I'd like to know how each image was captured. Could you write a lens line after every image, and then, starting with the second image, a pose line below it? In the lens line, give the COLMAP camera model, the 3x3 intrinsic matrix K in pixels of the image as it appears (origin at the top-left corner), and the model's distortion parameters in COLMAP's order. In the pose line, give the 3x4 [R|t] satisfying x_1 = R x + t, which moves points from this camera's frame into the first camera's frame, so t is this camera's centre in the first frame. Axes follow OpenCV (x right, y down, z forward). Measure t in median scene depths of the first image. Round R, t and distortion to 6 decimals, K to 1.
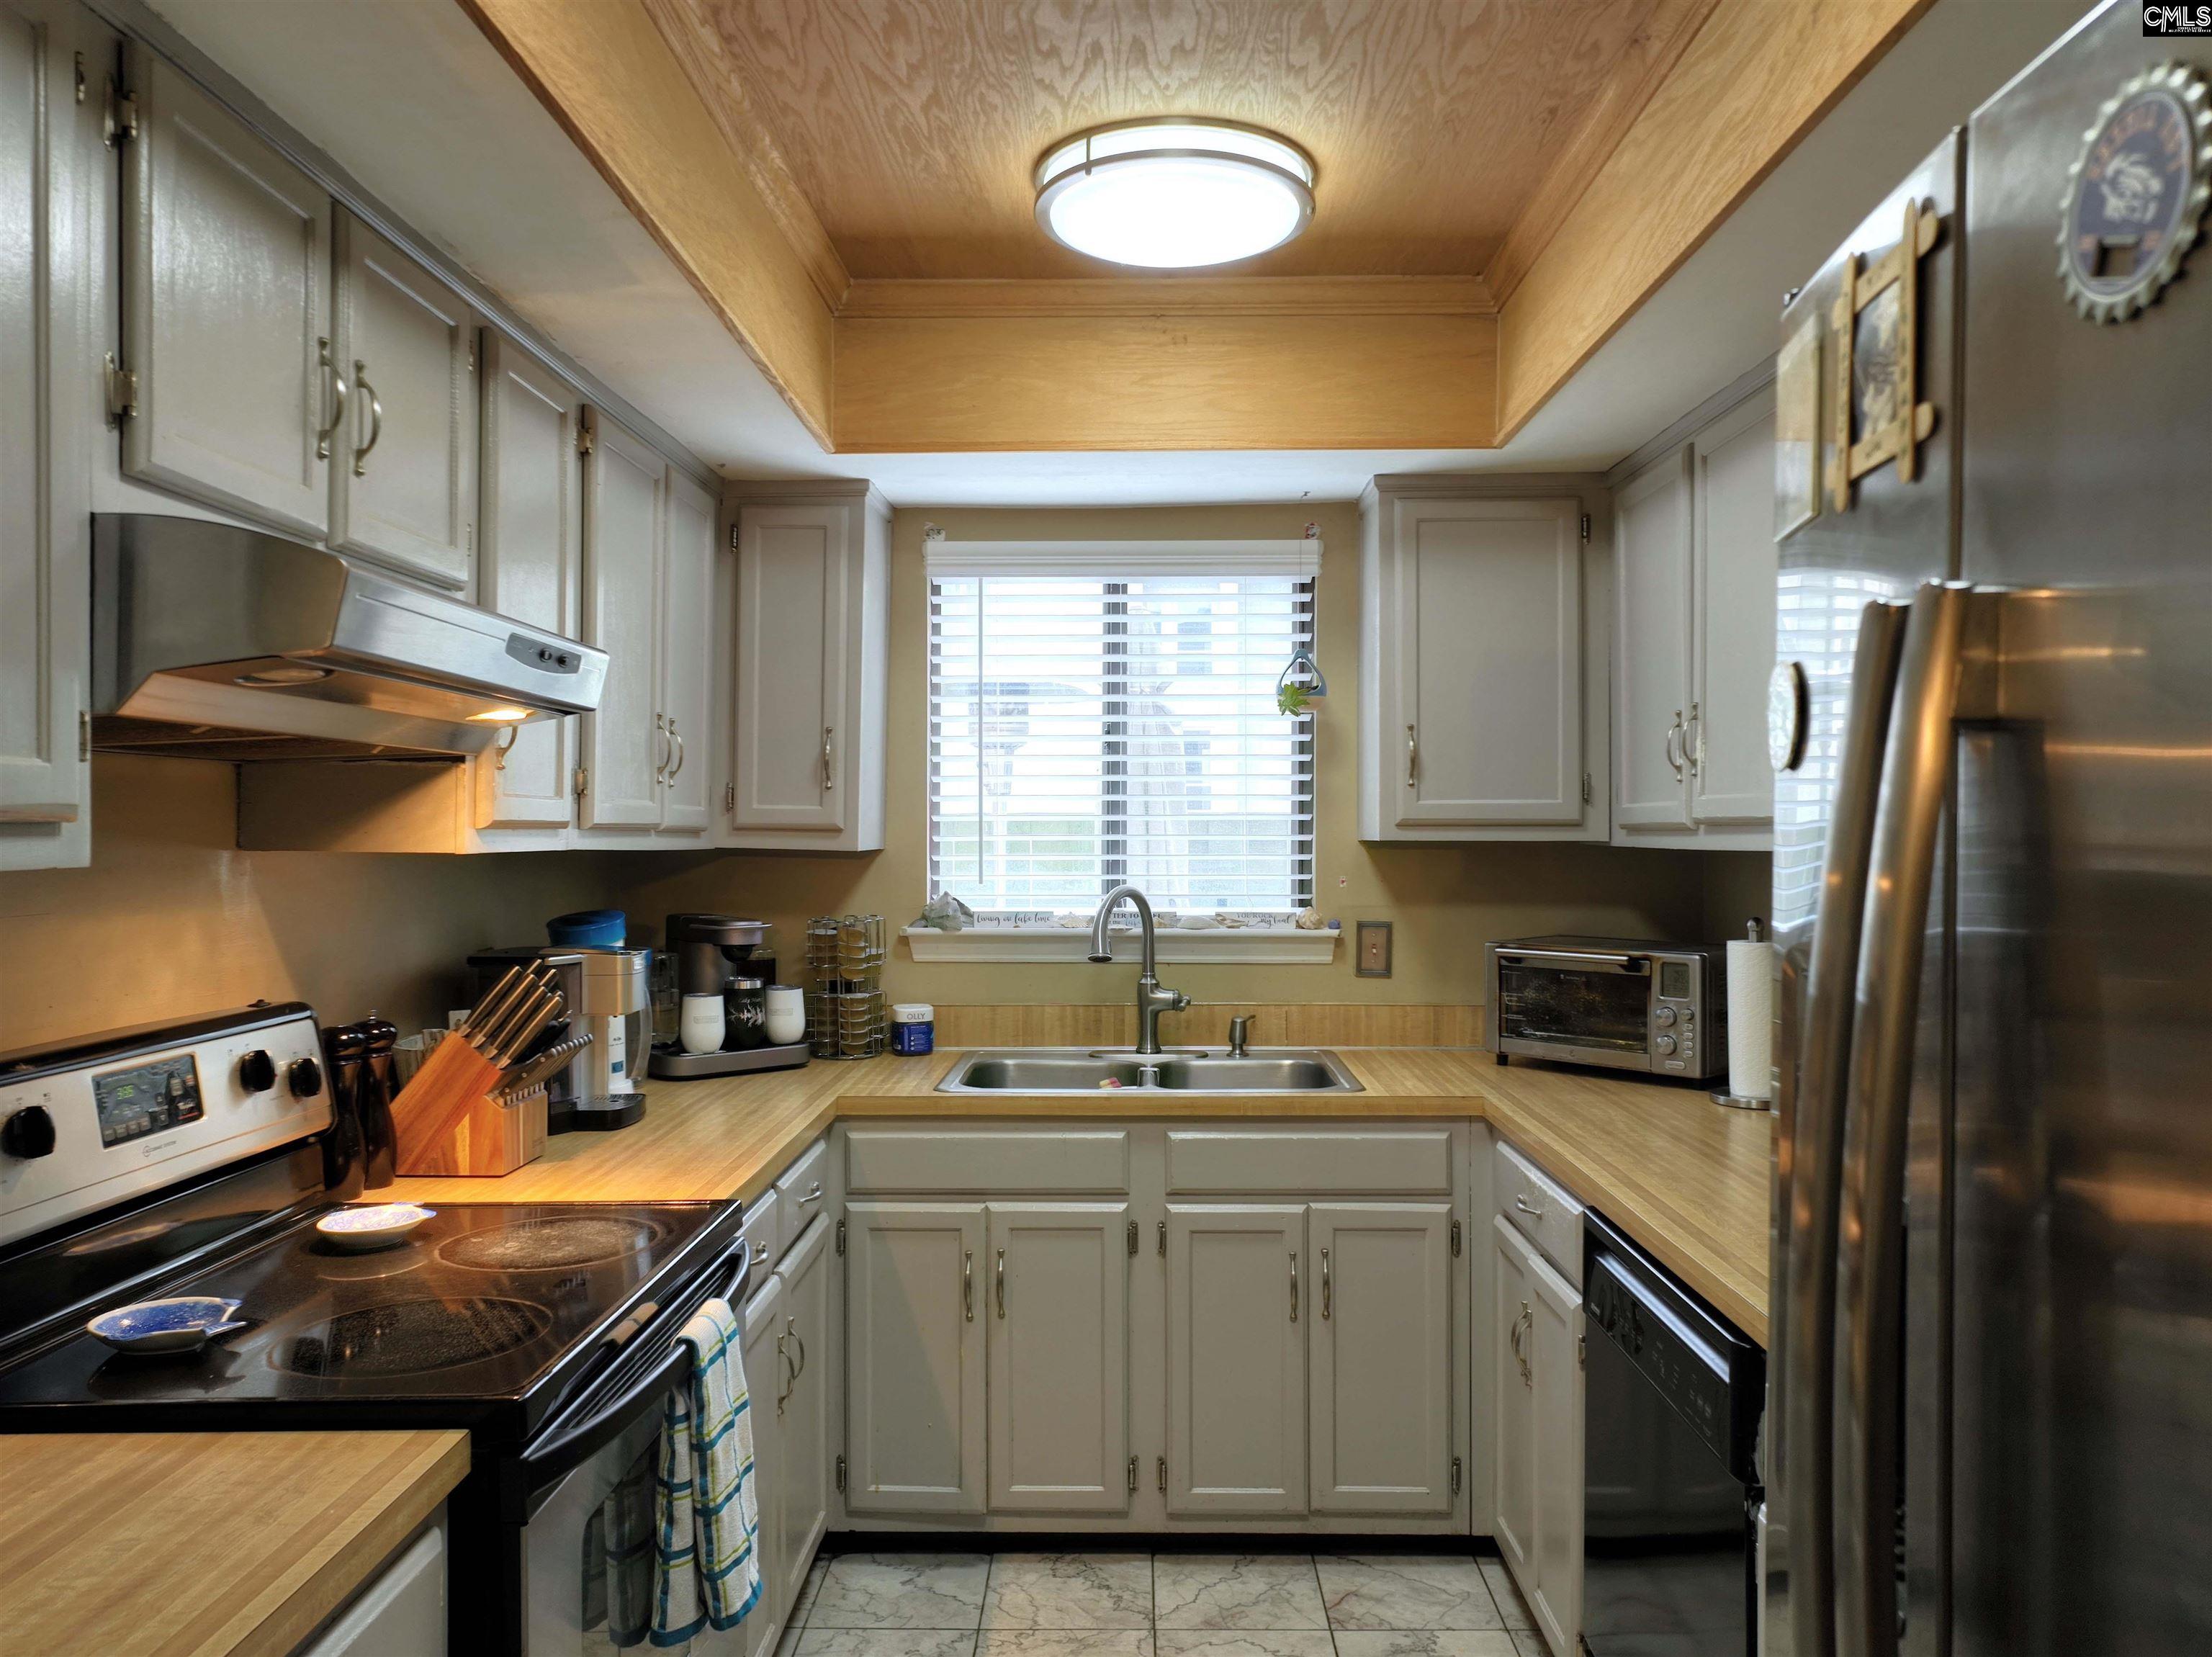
lens RADIAL K [[1576.9, 0, 1103.6], [0, 1576.9, 833.1], [0, 0, 1]] dist [-0.001023, 0.016125]
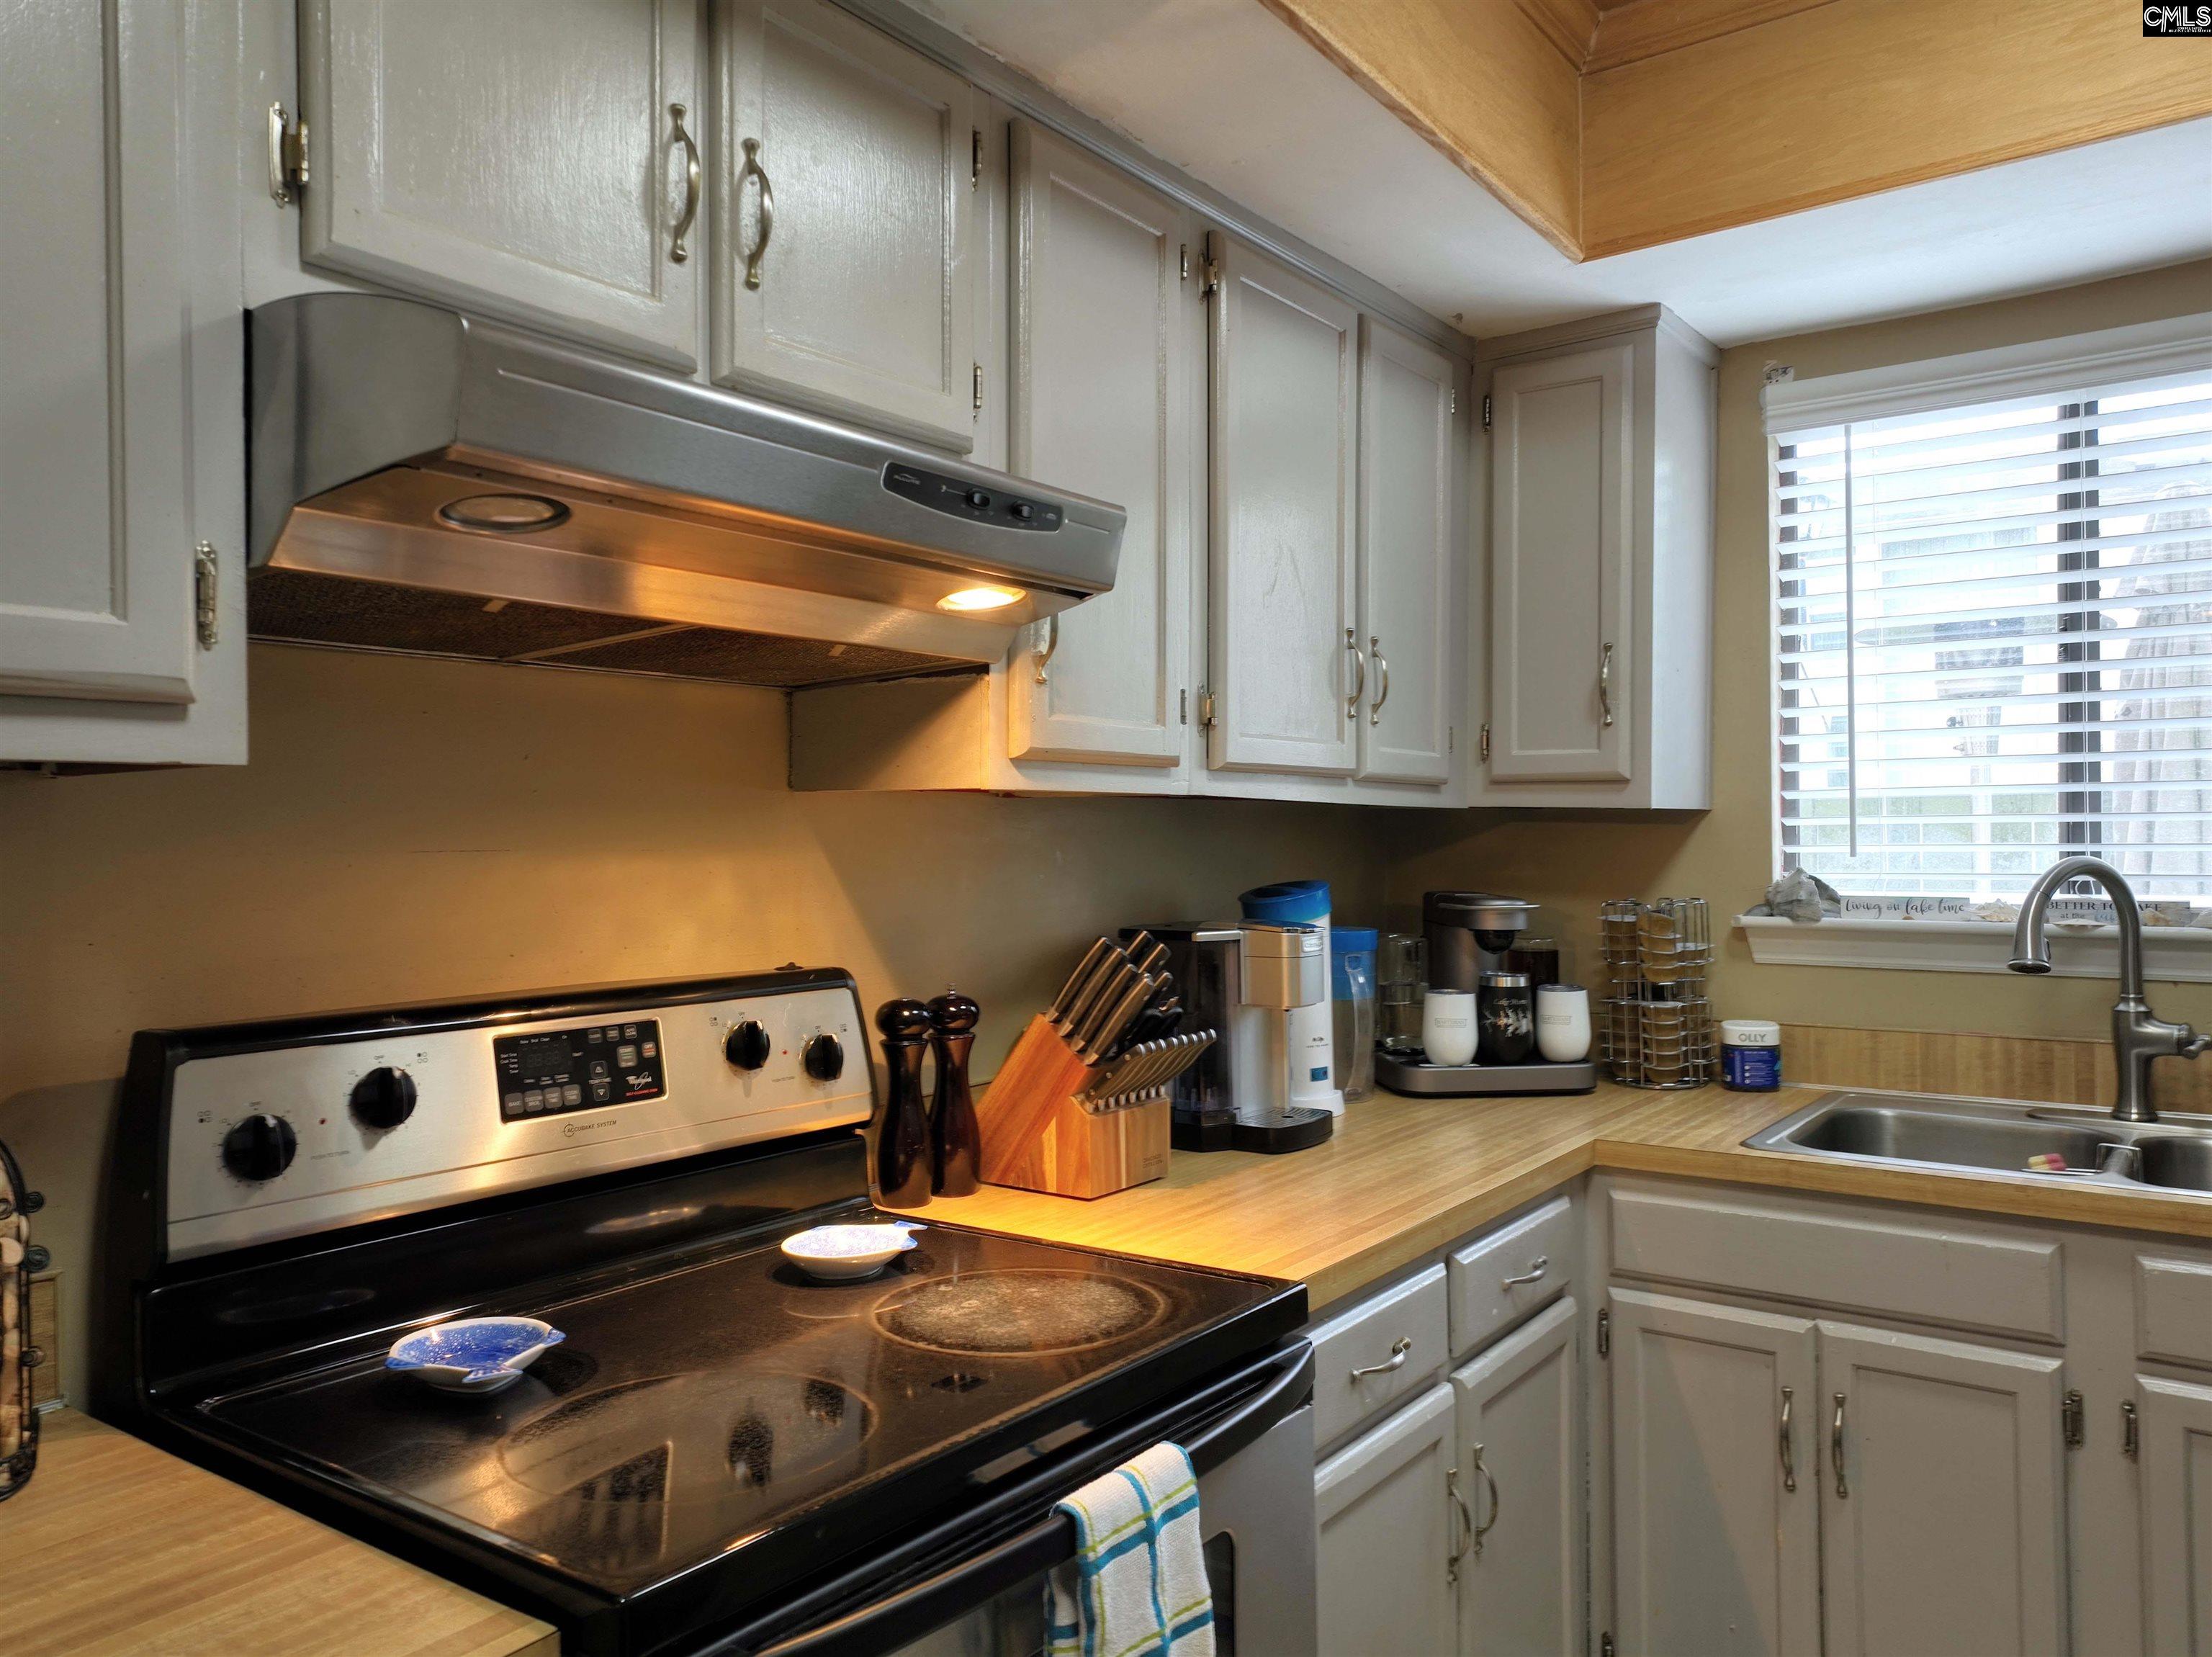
lens RADIAL K [[1576.9, 0, 1112.0], [0, 1576.9, 827.7], [0, 0, 1]] dist [-0.001023, 0.016125]
pose [[0.818562, -0.008583, -0.574355, 0.068864], [0.005368, 0.999959, -0.007293, 0.027115], [0.574394, 0.002887, 0.818574, 0.274905]]
